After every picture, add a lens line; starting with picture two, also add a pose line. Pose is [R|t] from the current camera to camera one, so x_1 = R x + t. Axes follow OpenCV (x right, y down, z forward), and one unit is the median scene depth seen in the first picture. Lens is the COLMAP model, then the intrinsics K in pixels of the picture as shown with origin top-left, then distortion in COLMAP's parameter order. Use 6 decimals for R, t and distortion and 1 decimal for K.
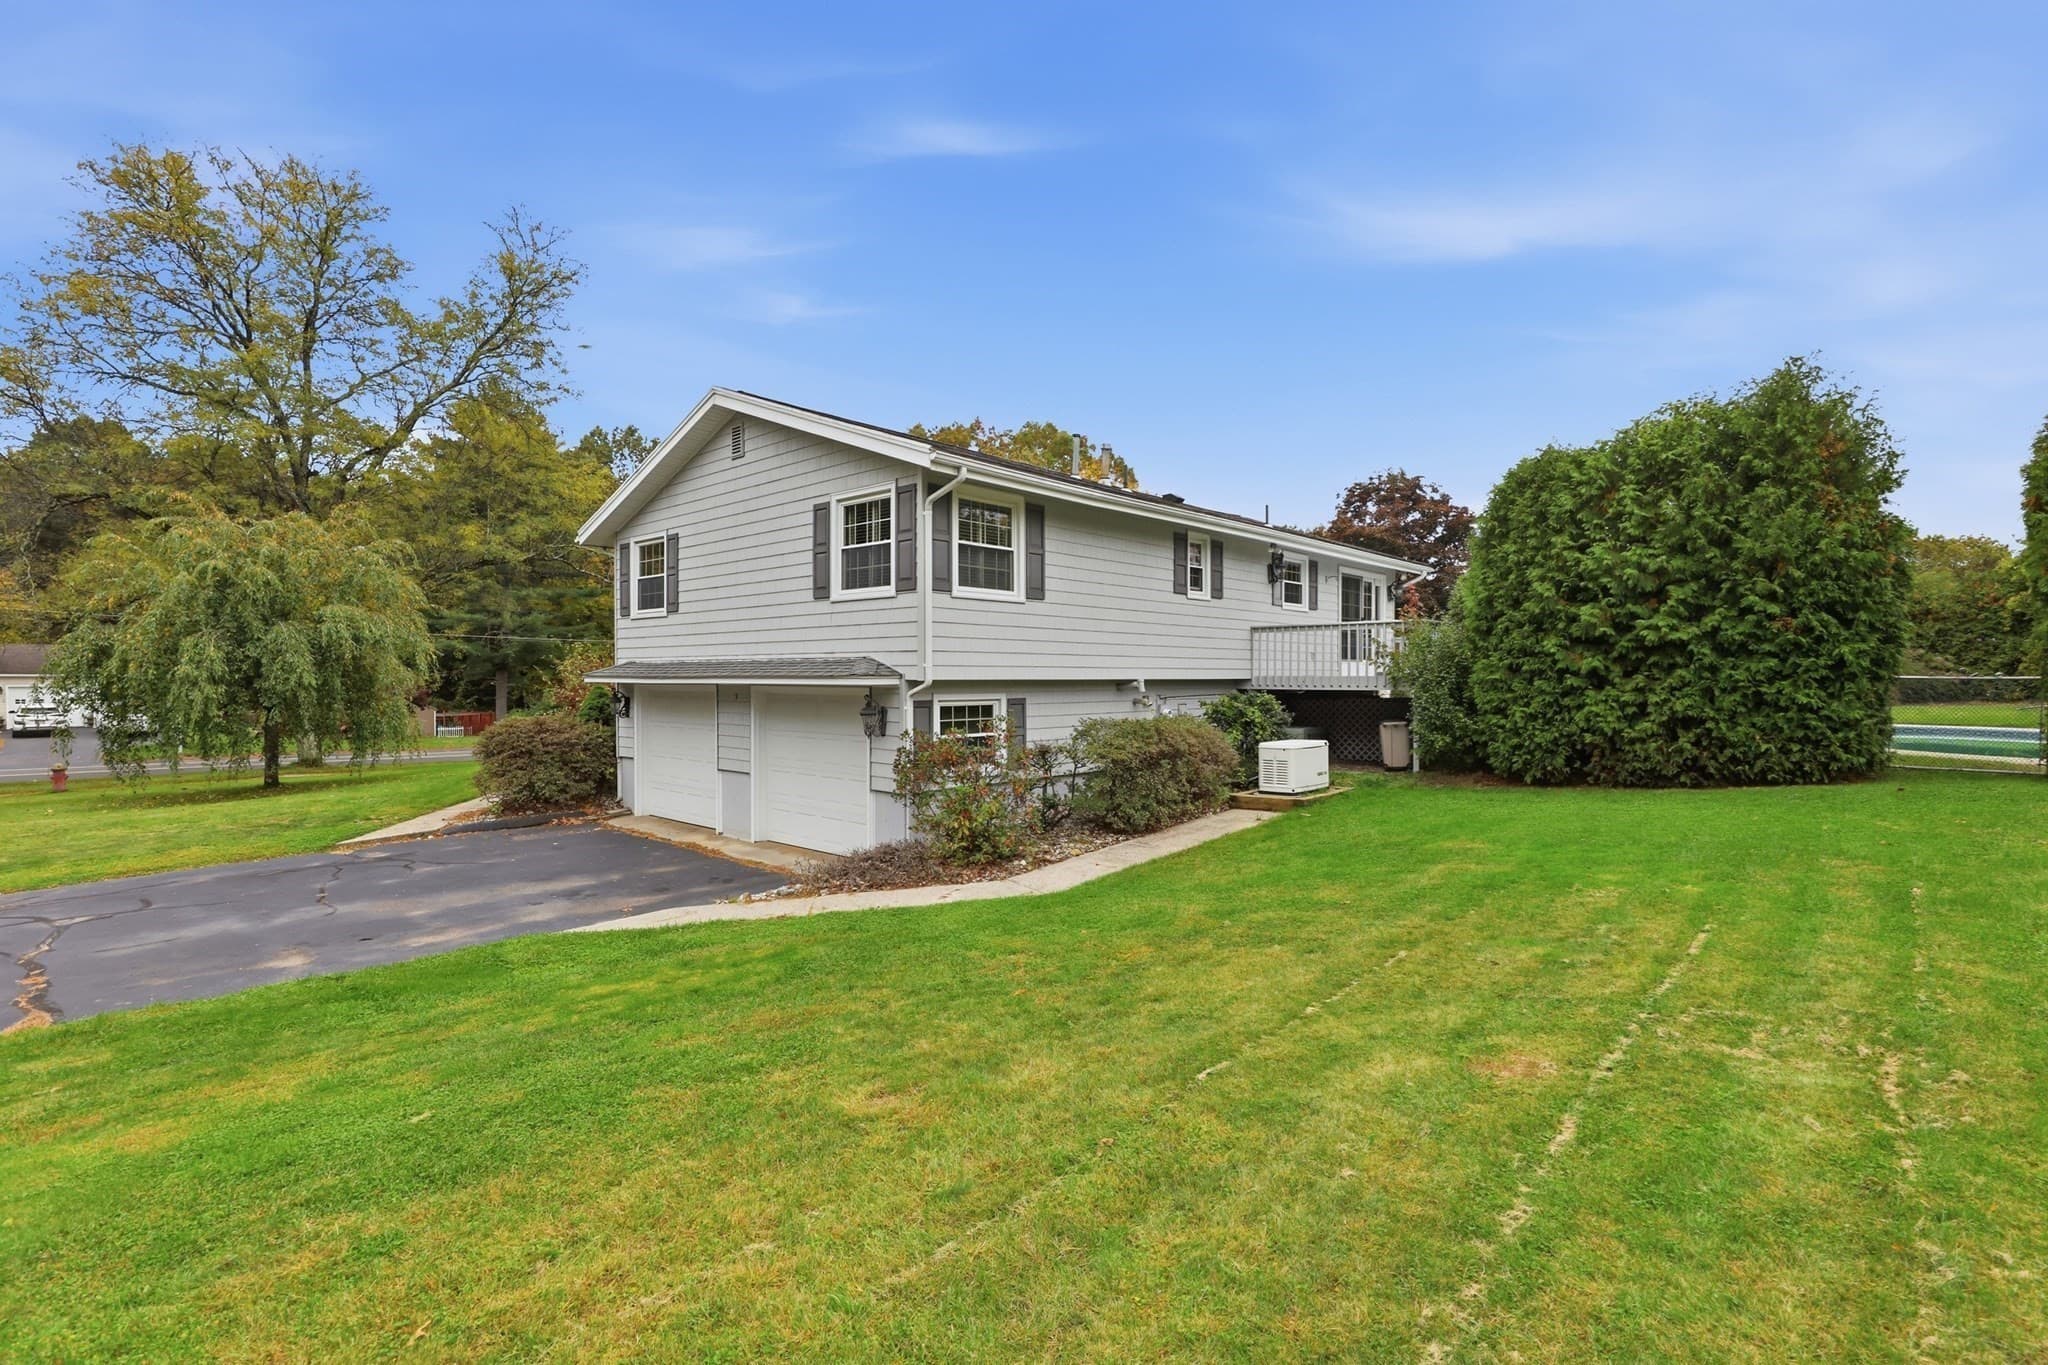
lens RADIAL K [[923.3, 0, 1024.0], [0, 923.3, 682.5], [0, 0, 1]] dist [0.024285, 0.000060]
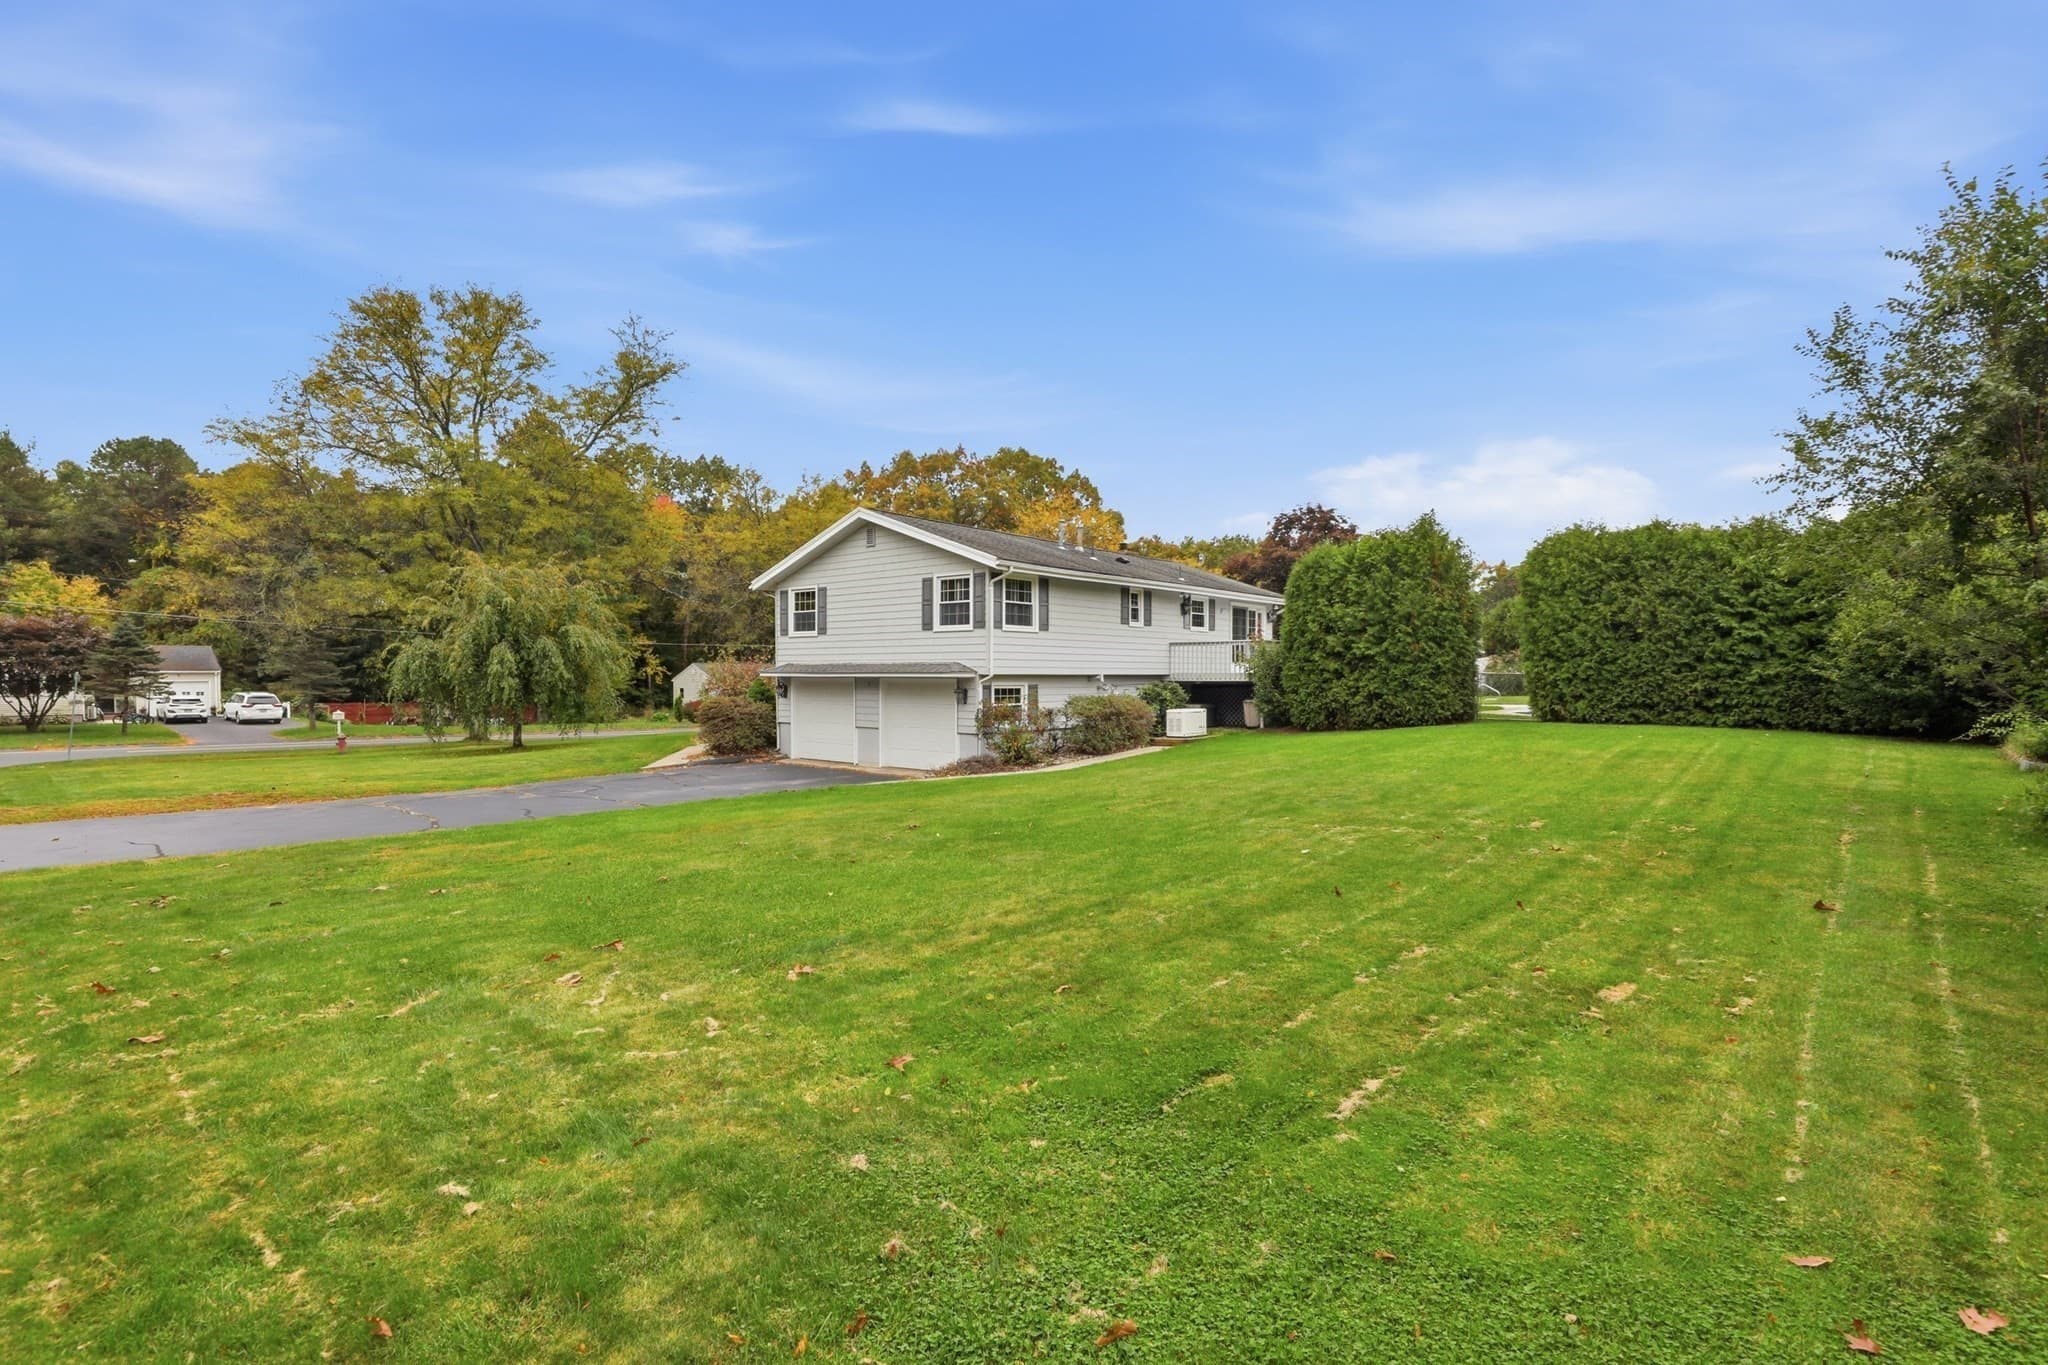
lens RADIAL K [[930.1, 0, 1024.0], [0, 930.1, 682.5], [0, 0, 1]] dist [0.100864, 0.000024]
pose [[0.999251, 0.000743, 0.038691, -0.098276], [-0.000816, 0.999998, 0.001876, 0.009506], [-0.038690, -0.001906, 0.999249, -0.841097]]
